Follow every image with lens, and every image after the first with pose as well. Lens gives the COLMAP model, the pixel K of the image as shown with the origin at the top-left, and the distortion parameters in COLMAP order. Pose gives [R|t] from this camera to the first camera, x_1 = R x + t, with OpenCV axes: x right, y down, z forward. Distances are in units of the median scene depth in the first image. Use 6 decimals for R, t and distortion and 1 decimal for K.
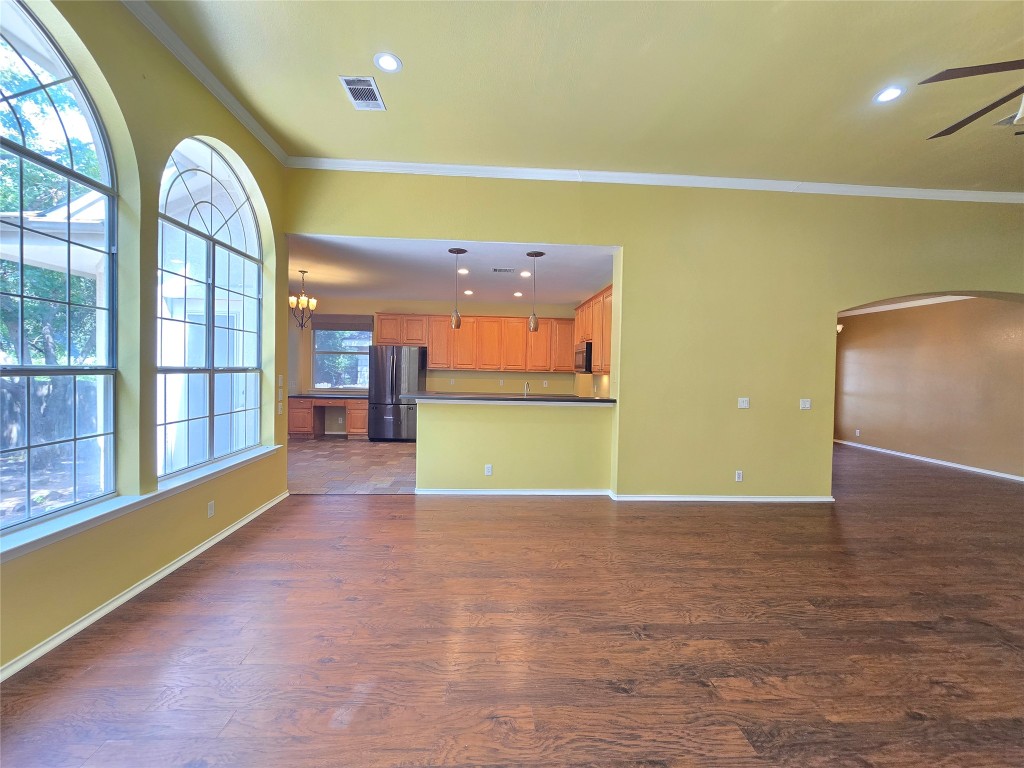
lens RADIAL K [[420.7, 0, 512.3], [0, 420.7, 384.4], [0, 0, 1]] dist [-0.002988, 0.000279]
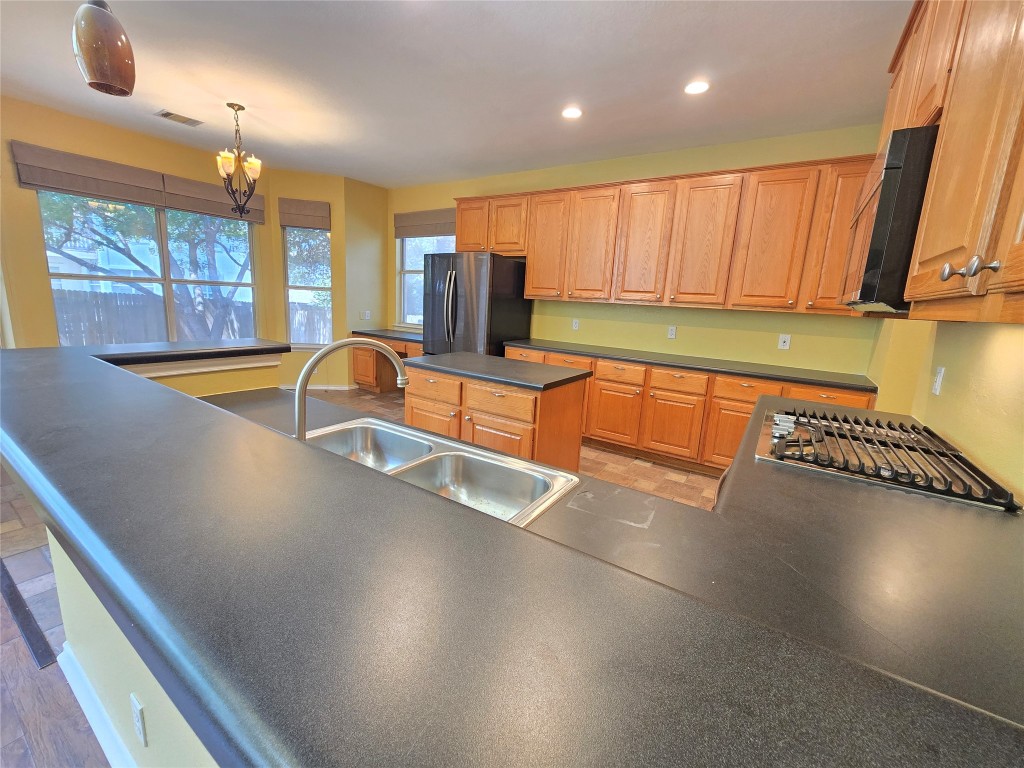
lens RADIAL K [[420.7, 0, 503.5], [0, 420.7, 377.9], [0, 0, 1]] dist [-0.002988, 0.000279]
pose [[0.791078, 0.129992, -0.597744, 0.118760], [-0.058952, 0.988813, 0.137018, -0.007035], [0.608868, -0.073154, 0.789891, 0.542028]]
